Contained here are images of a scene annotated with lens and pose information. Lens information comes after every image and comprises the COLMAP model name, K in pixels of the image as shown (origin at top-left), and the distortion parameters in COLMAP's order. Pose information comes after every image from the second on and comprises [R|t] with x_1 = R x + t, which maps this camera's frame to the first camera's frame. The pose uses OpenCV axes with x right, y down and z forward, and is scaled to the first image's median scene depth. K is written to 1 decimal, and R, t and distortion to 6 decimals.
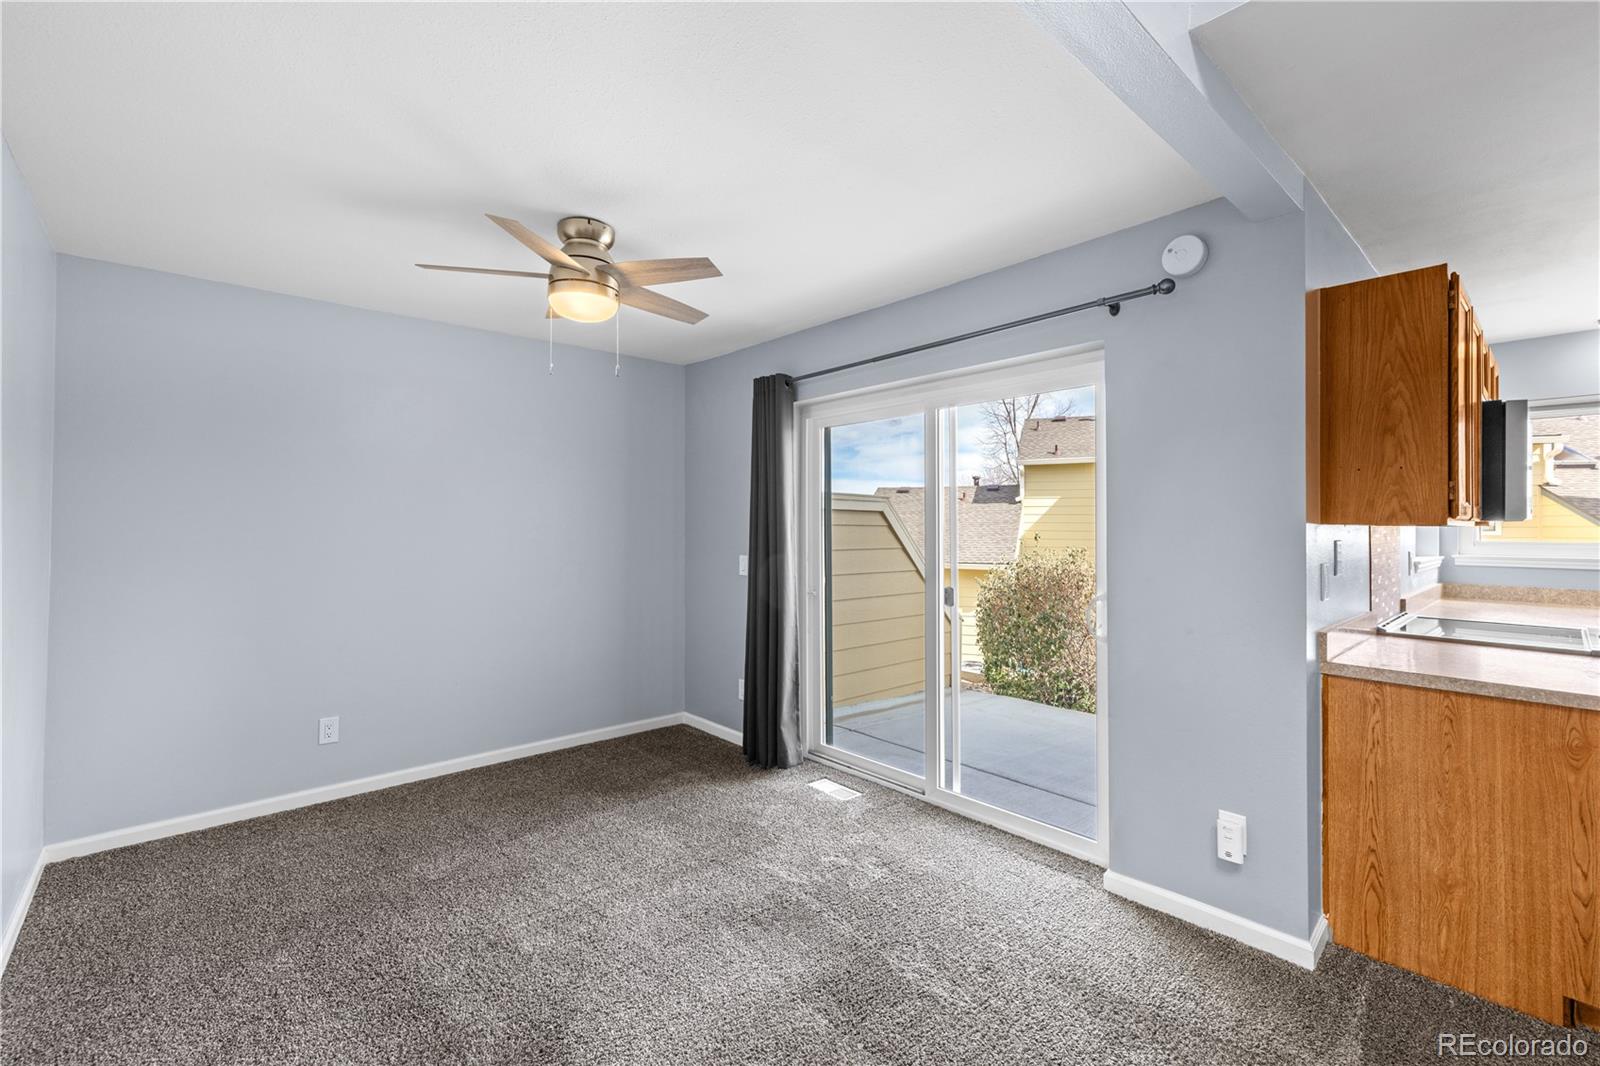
lens RADIAL K [[680.7, 0, 790.8], [0, 680.7, 518.3], [0, 0, 1]] dist [0.000430, 0.000143]
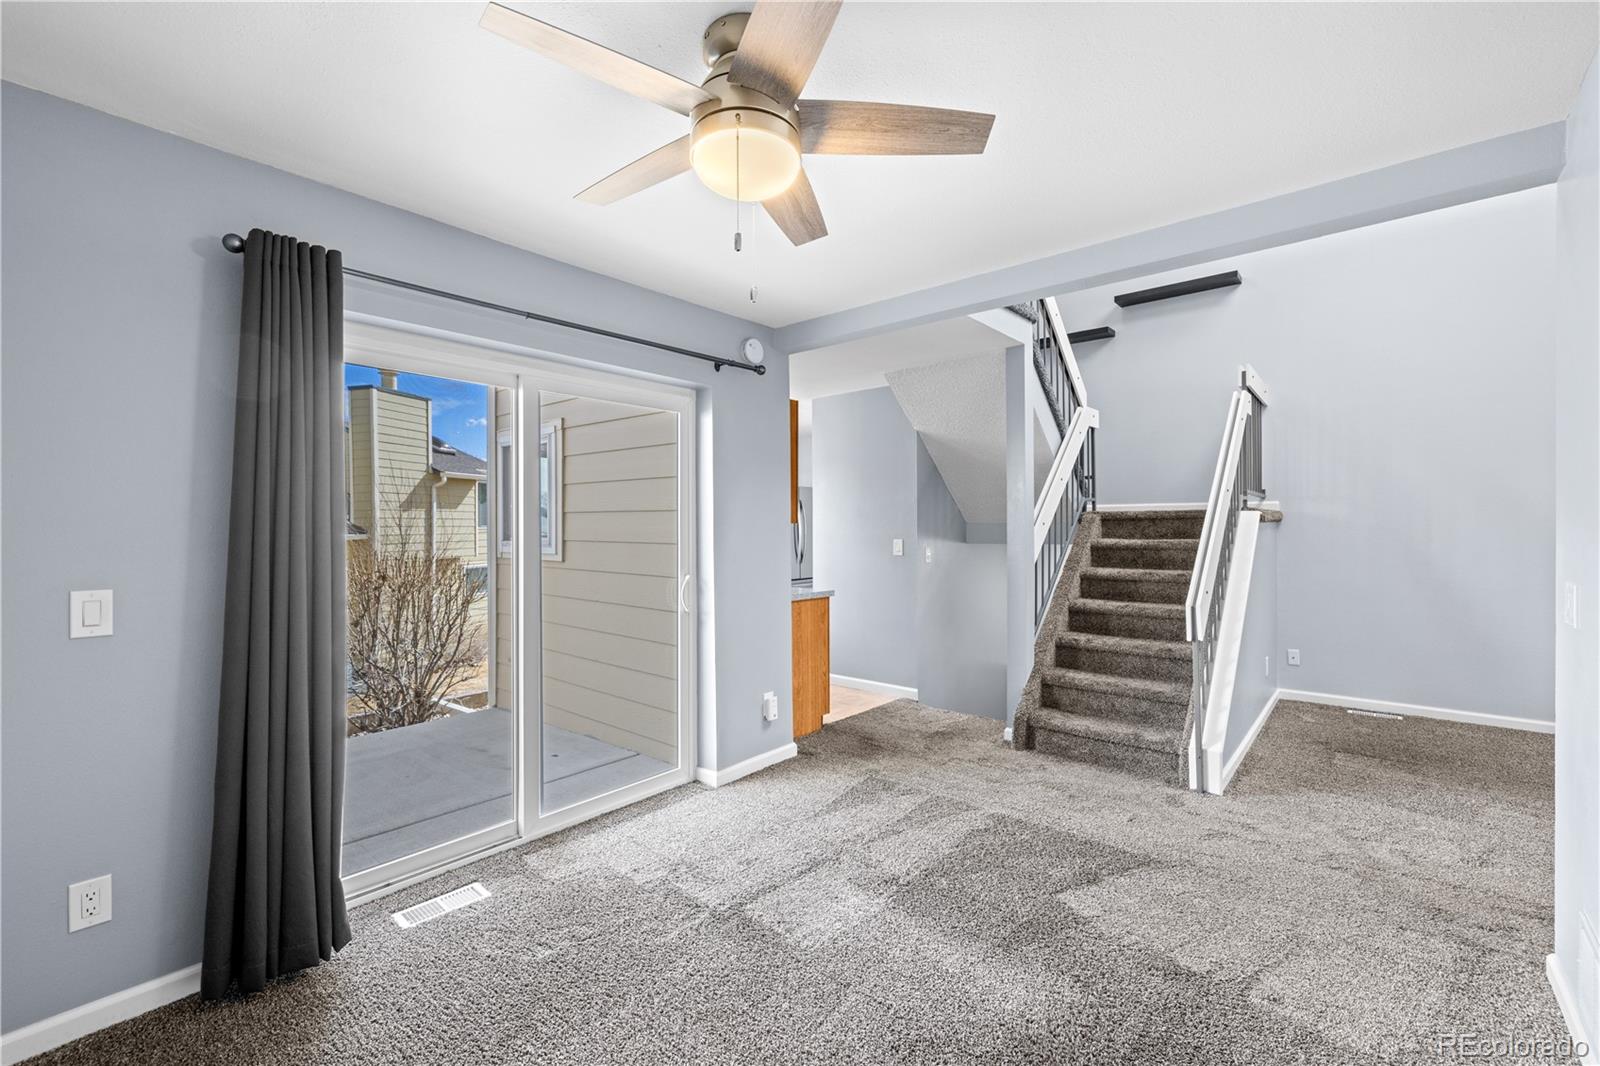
lens RADIAL K [[680.7, 0, 793.2], [0, 680.7, 532.9], [0, 0, 1]] dist [0.000430, 0.000143]
pose [[-0.132344, -0.008414, 0.991168, -0.634932], [-0.009173, 0.999932, 0.007264, 0.012678], [-0.991161, -0.008131, -0.132412, 0.710460]]
